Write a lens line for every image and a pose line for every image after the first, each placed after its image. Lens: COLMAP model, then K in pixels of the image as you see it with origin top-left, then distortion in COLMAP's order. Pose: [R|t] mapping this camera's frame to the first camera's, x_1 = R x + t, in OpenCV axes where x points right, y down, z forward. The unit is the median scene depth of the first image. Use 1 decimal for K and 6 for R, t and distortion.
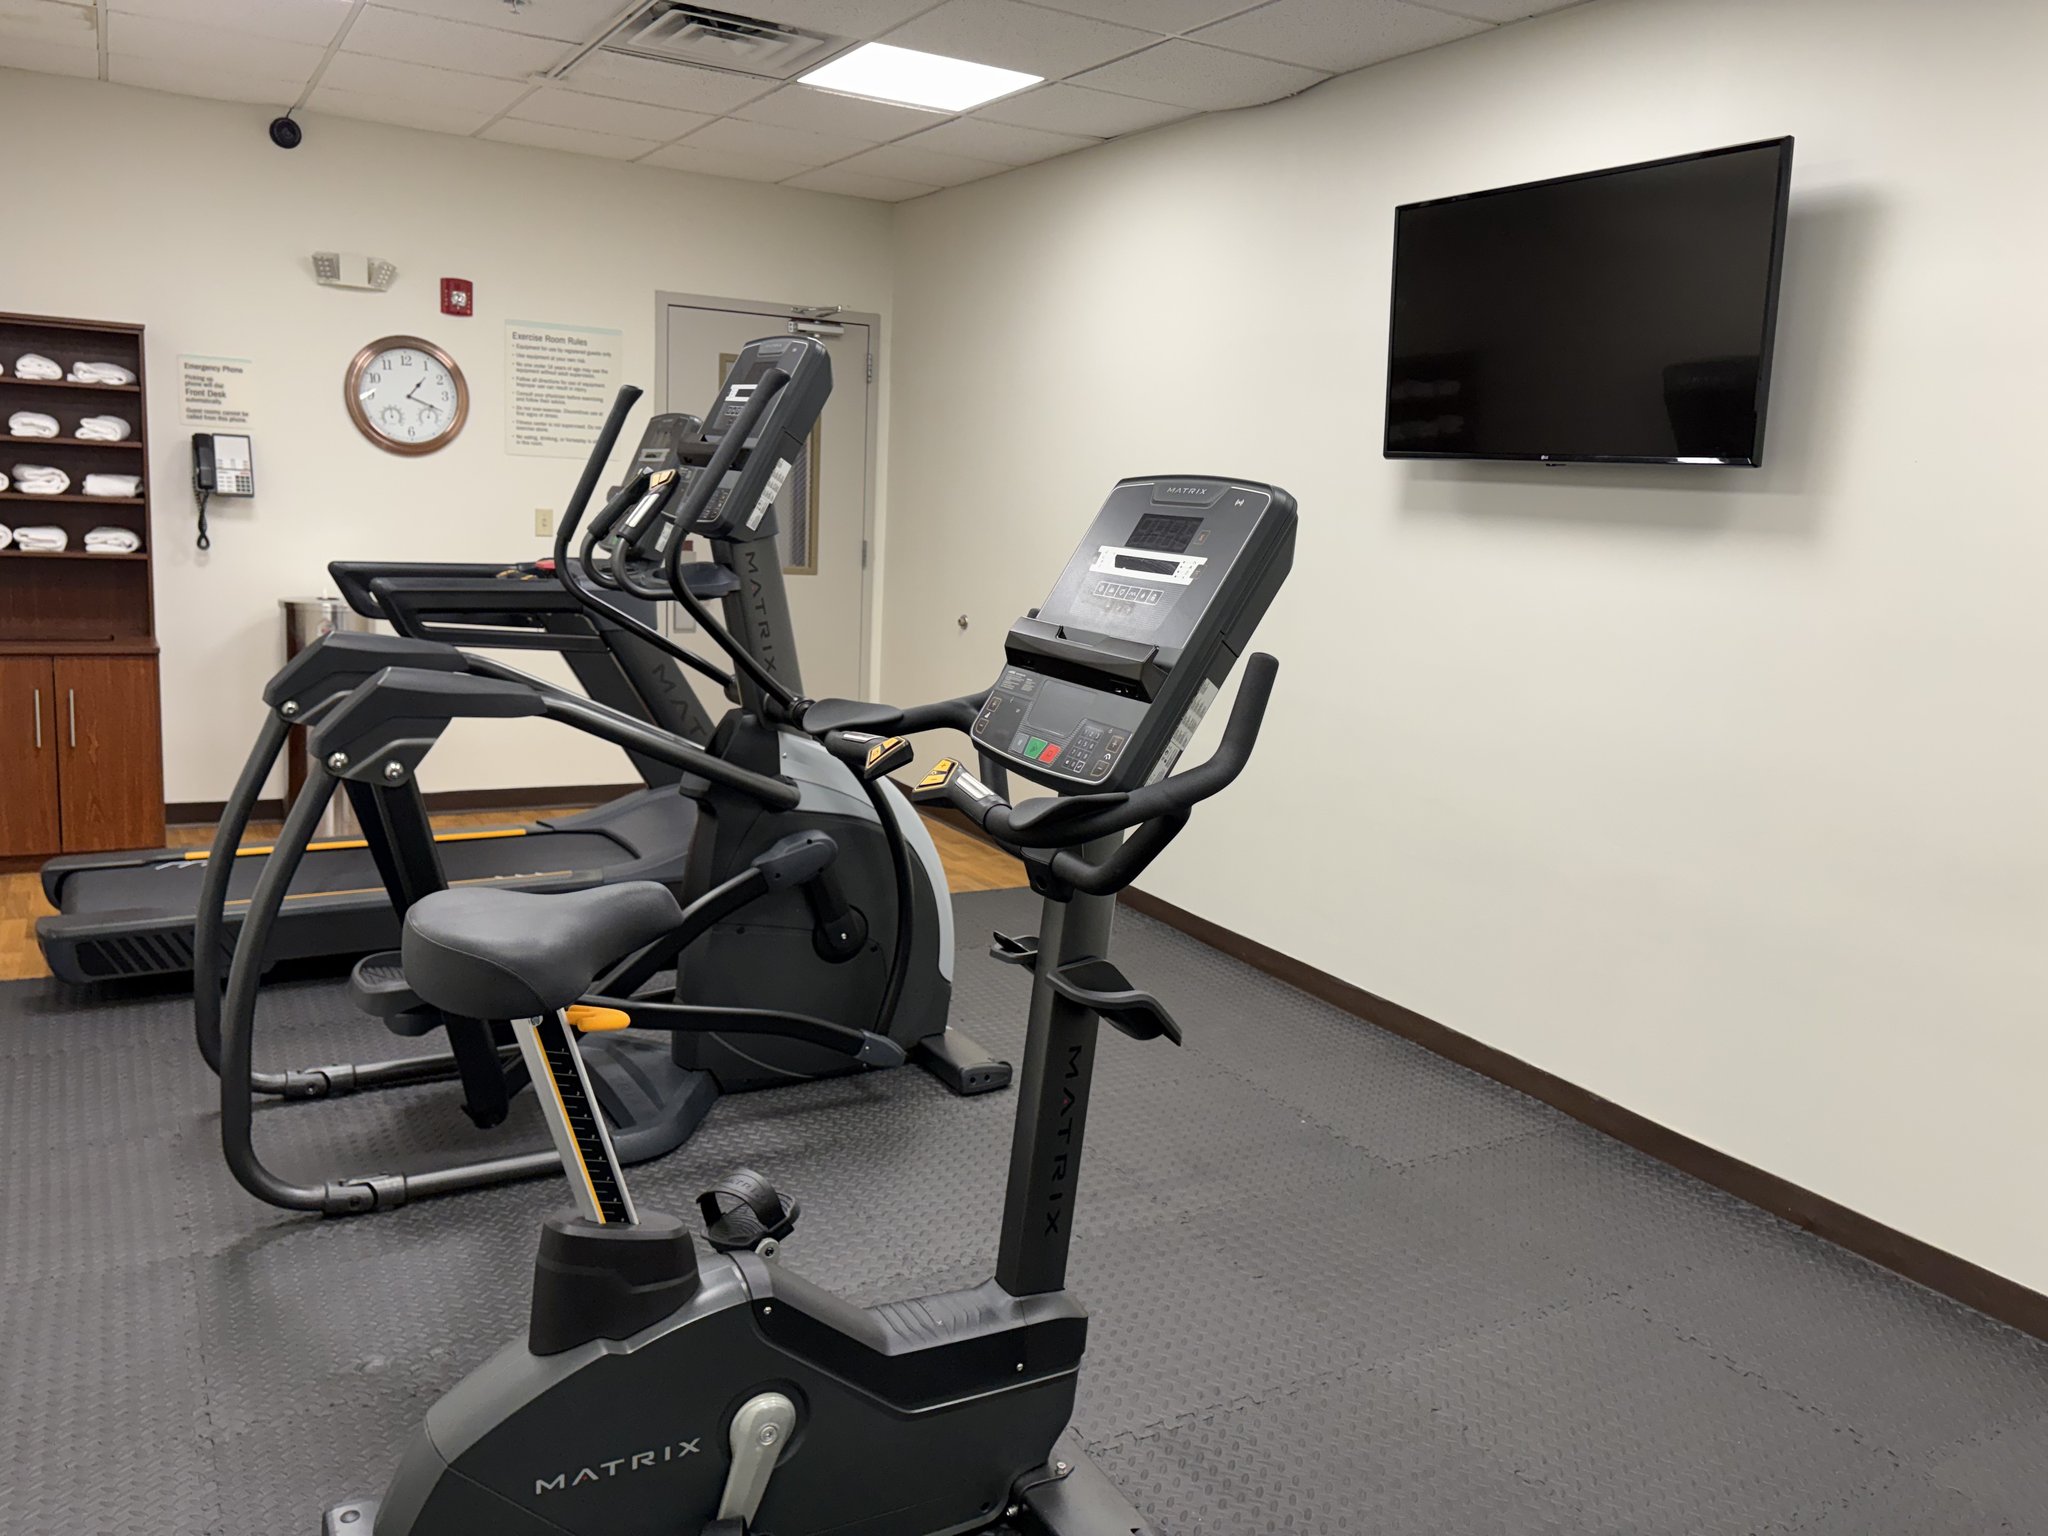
lens RADIAL K [[1528.3, 0, 1024.0], [0, 1528.3, 768.0], [0, 0, 1]] dist [0.027751, 0.006260]
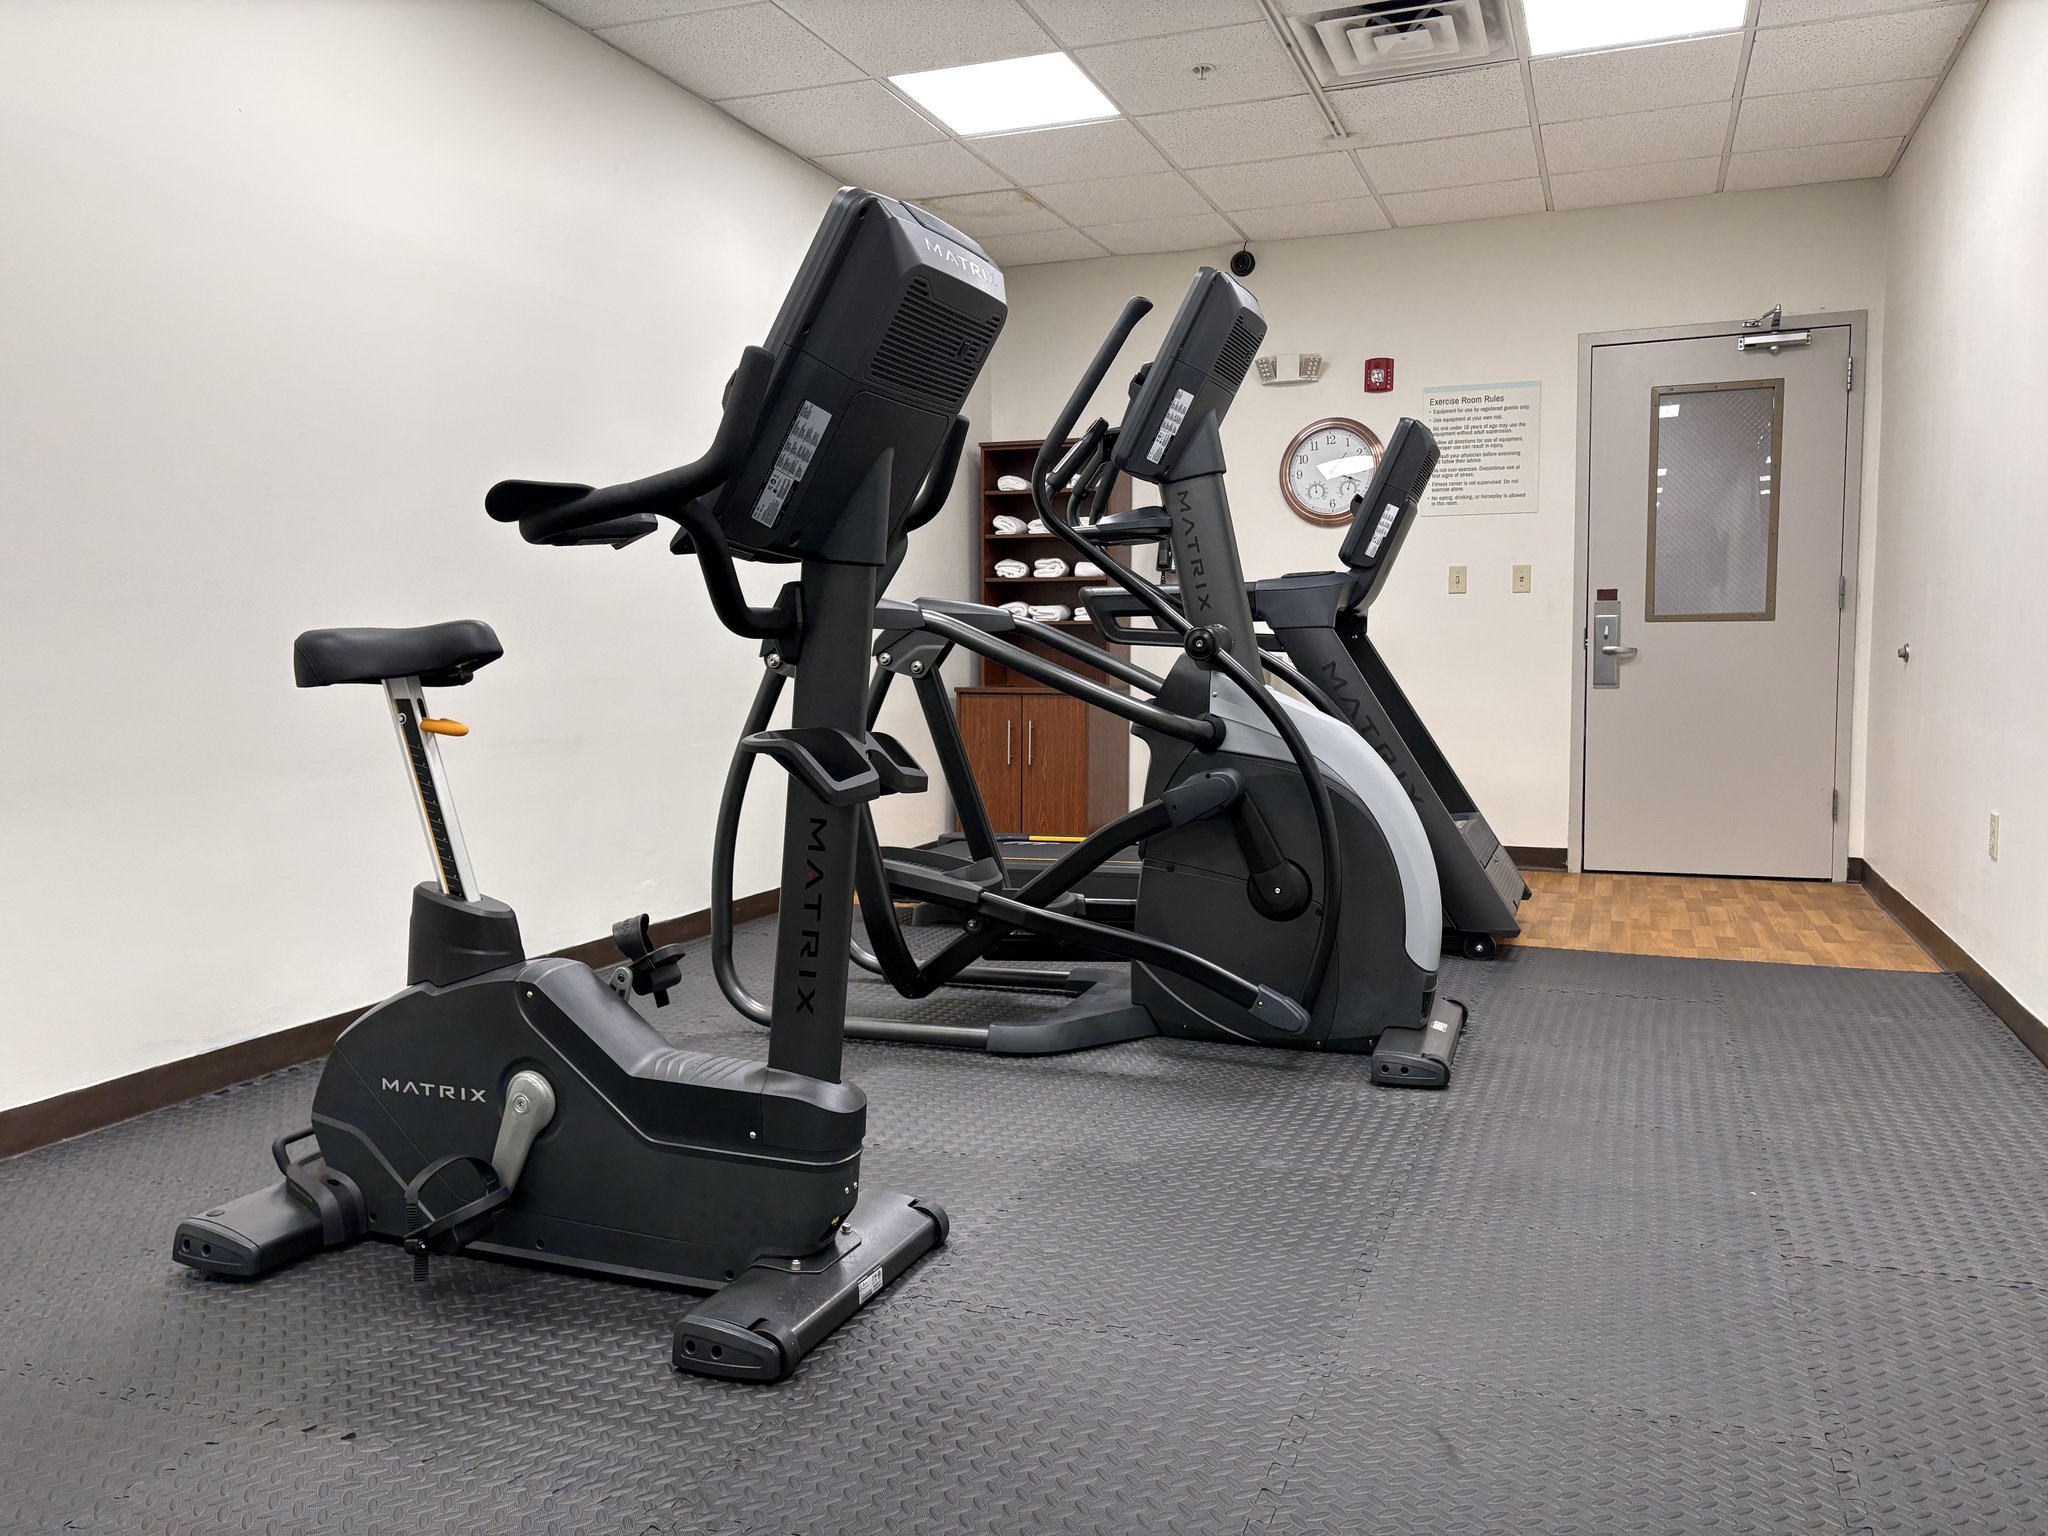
lens RADIAL K [[1537.1, 0, 1024.0], [0, 1537.1, 768.0], [0, 0, 1]] dist [0.045895, -0.059943]
pose [[0.646632, 0.003924, -0.762792, 0.338177], [-0.095925, 0.992467, -0.076211, 0.082212], [0.756747, 0.122451, 0.642137, 0.177404]]
